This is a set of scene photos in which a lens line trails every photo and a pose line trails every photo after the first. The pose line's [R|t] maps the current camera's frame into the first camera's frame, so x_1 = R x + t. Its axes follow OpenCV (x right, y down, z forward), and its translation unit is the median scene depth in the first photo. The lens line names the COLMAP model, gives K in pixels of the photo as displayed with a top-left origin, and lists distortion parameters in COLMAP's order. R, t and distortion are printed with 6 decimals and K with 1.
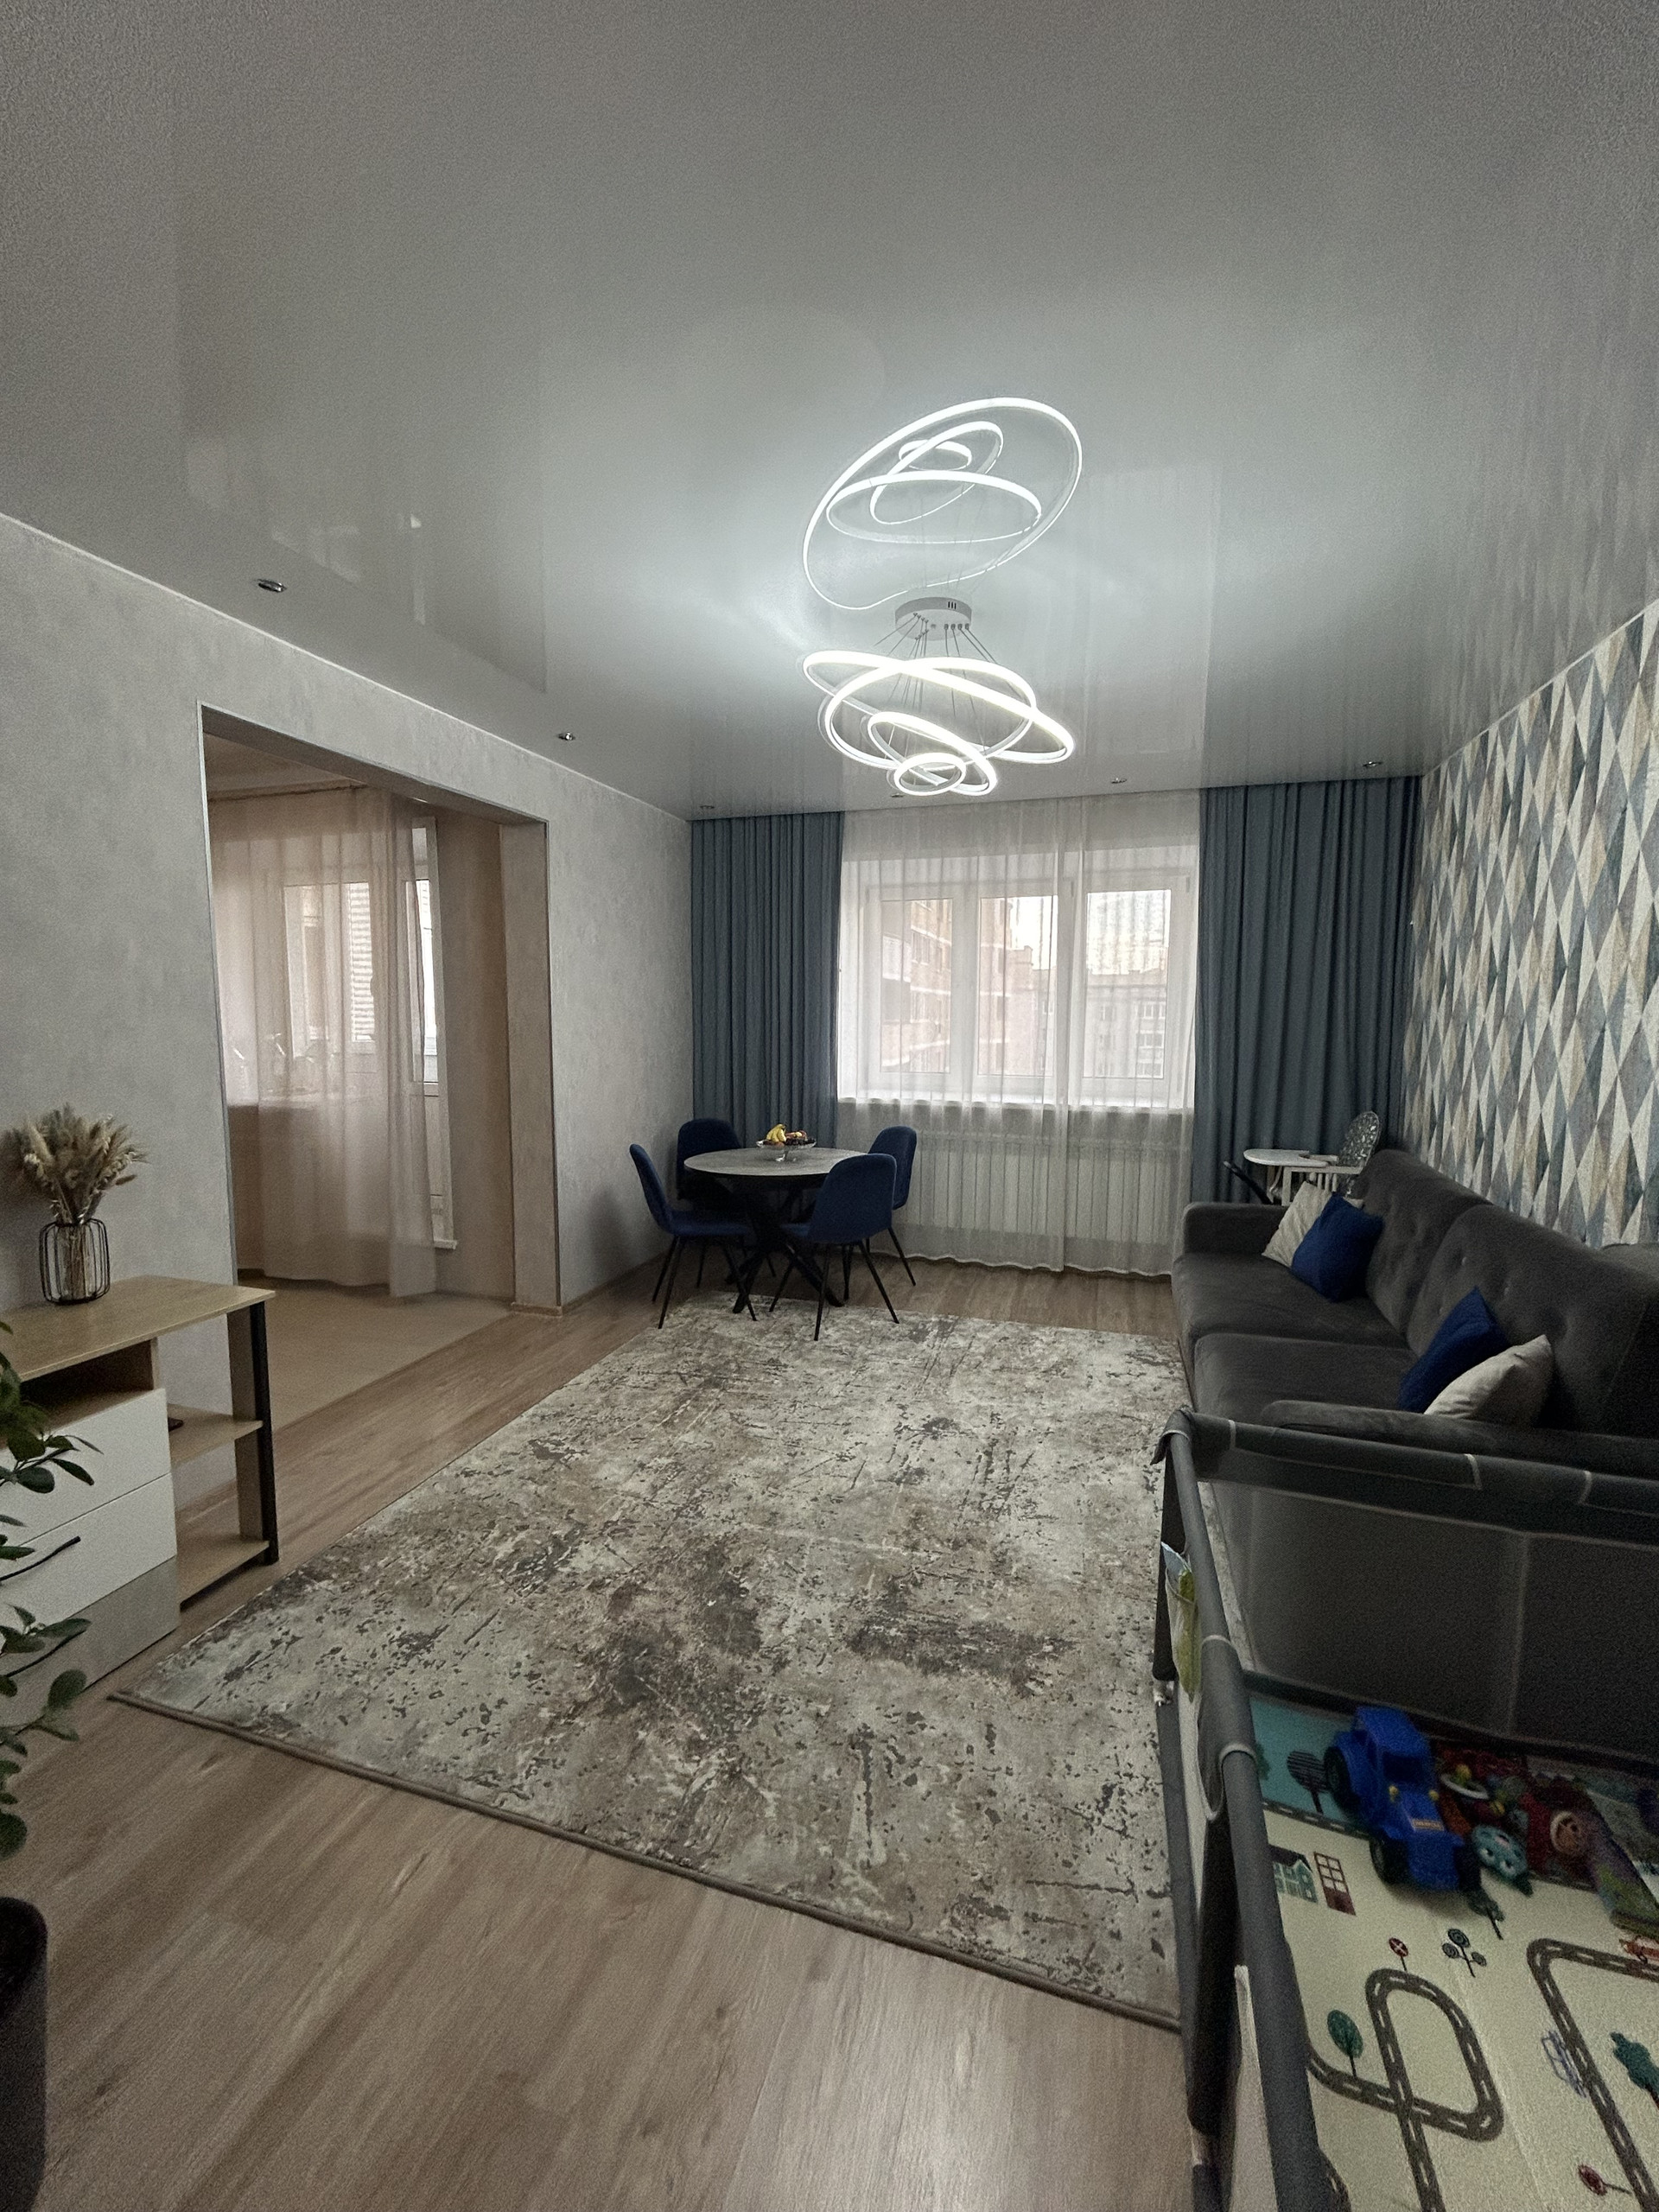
lens RADIAL K [[892.6, 0, 834.8], [0, 892.6, 1104.5], [0, 0, 1]] dist [-0.002698, 0.000444]
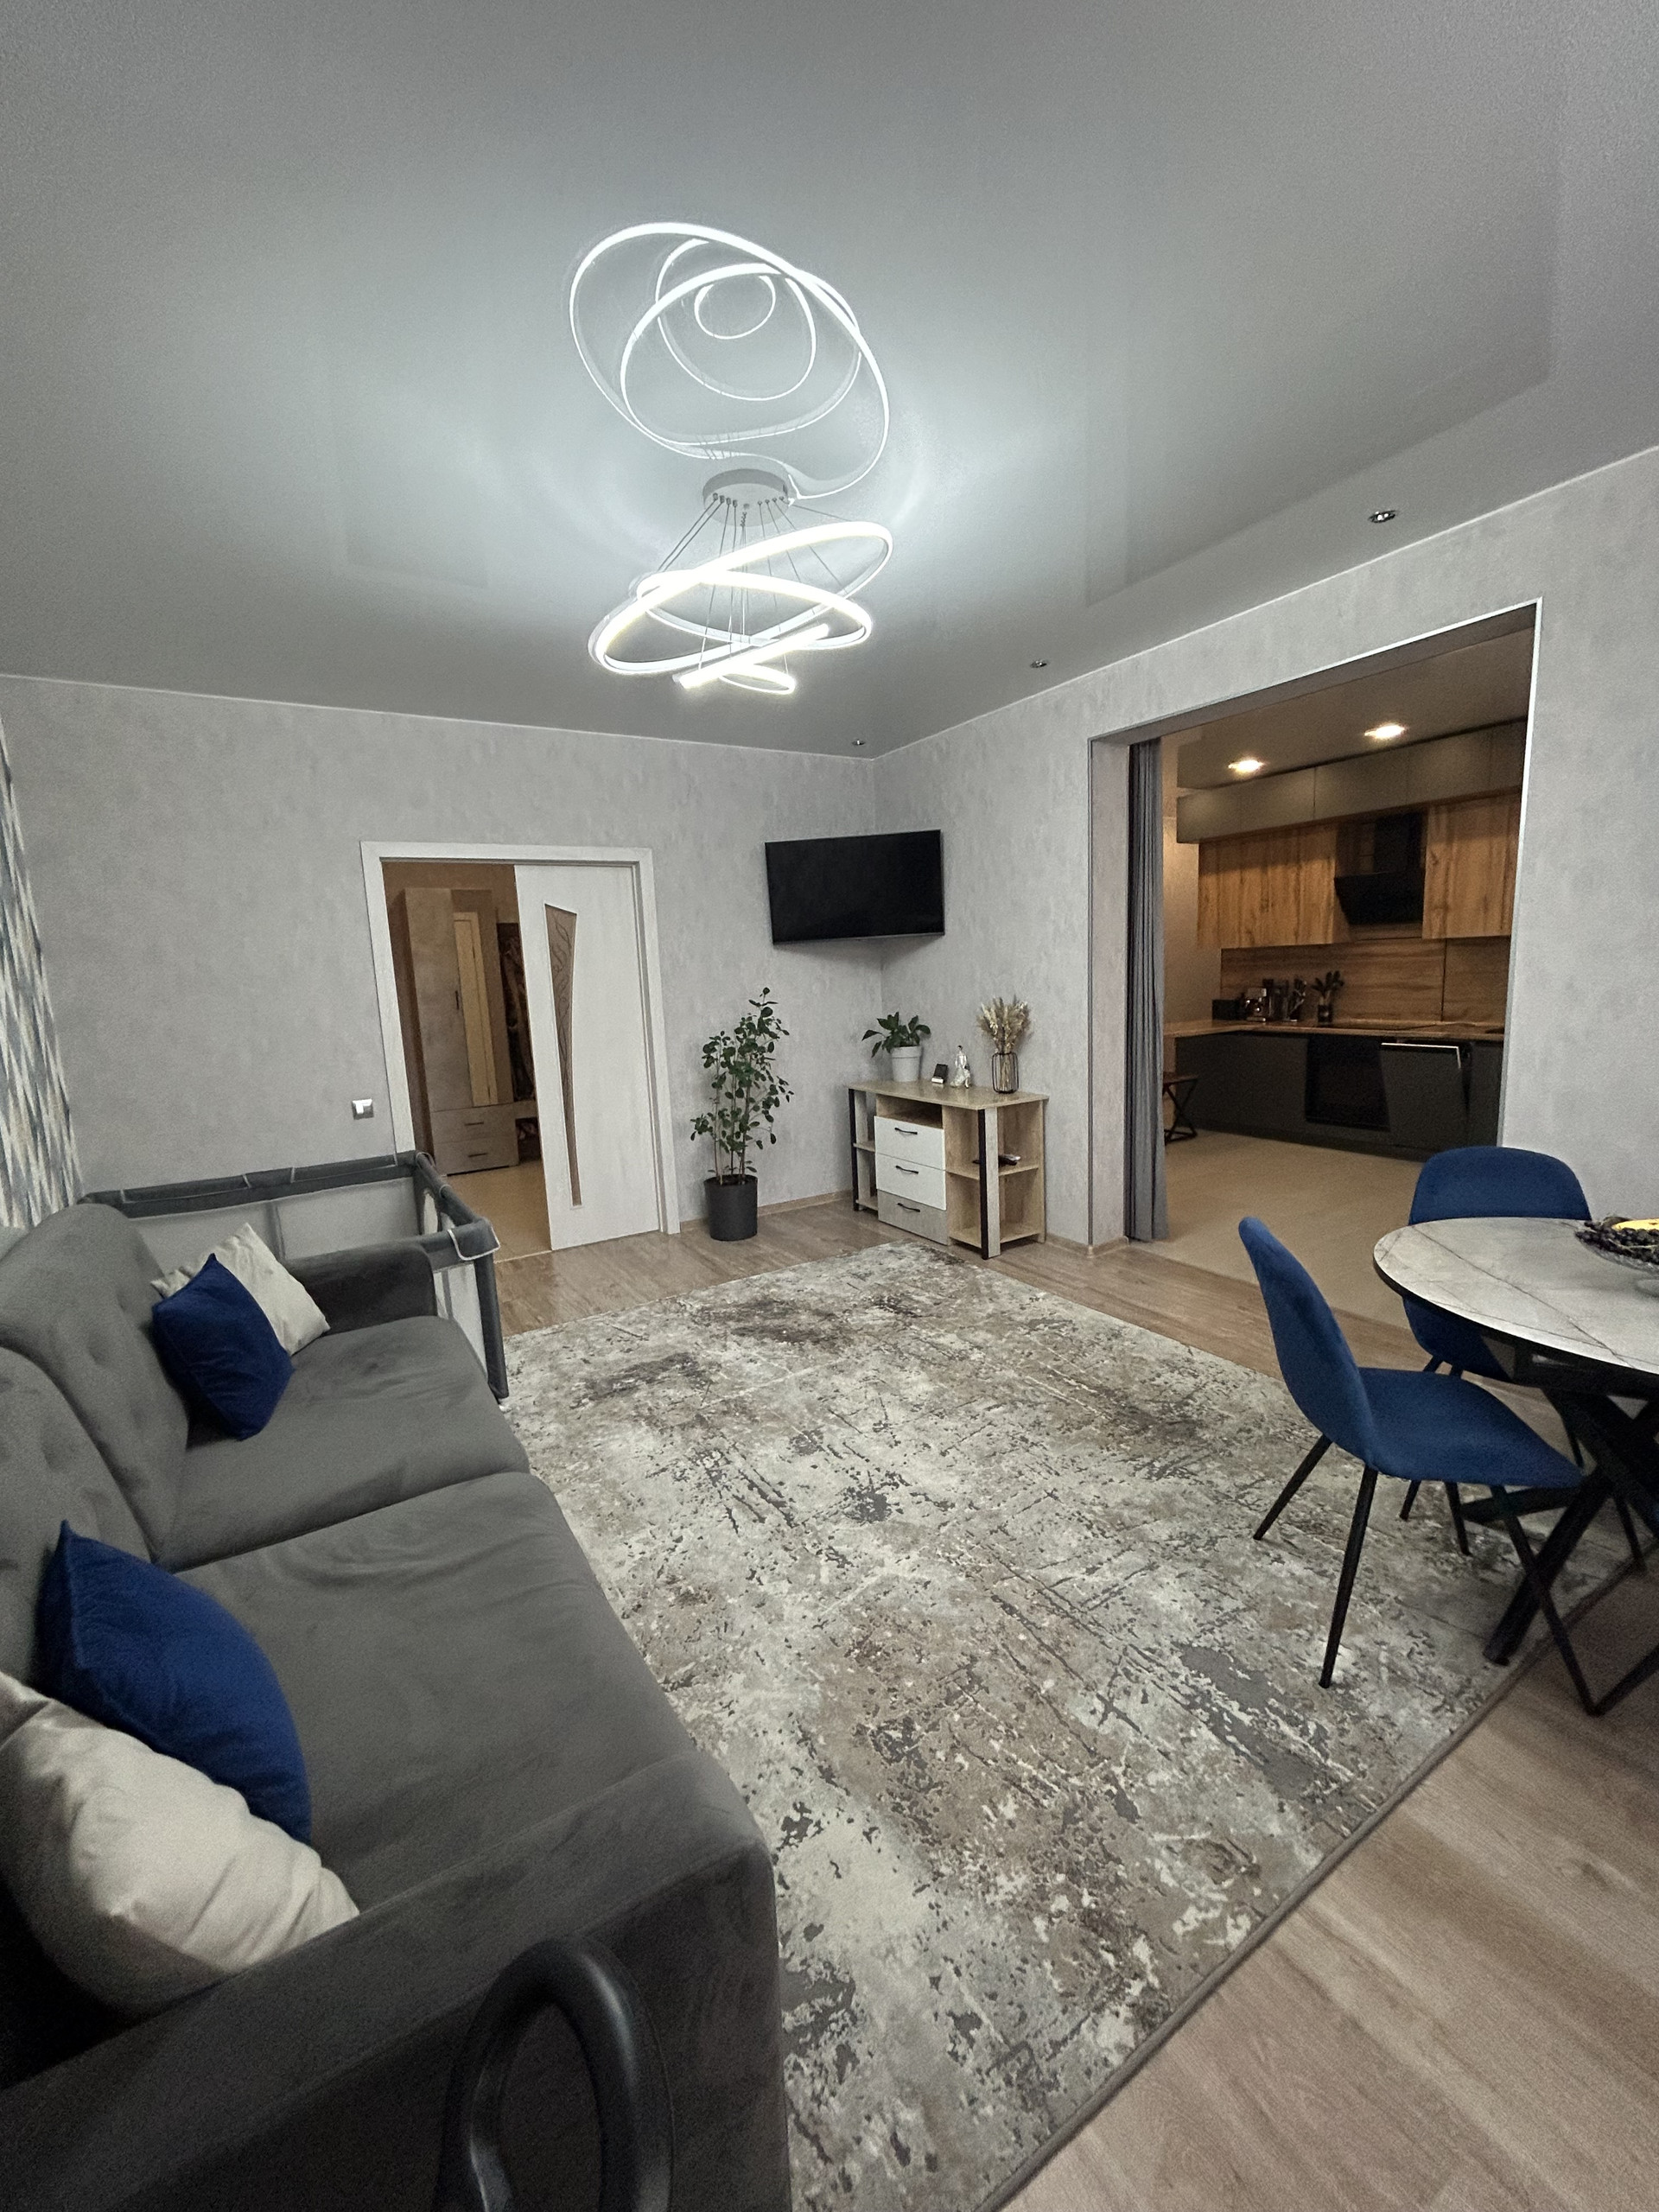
lens RADIAL K [[892.6, 0, 831.5], [0, 892.6, 1102.0], [0, 0, 1]] dist [-0.002698, 0.000444]
pose [[-0.659487, 0.133391, -0.739787, 0.692568], [-0.037022, 0.977172, 0.209197, -0.127189], [0.750804, 0.165351, -0.639494, 1.514718]]
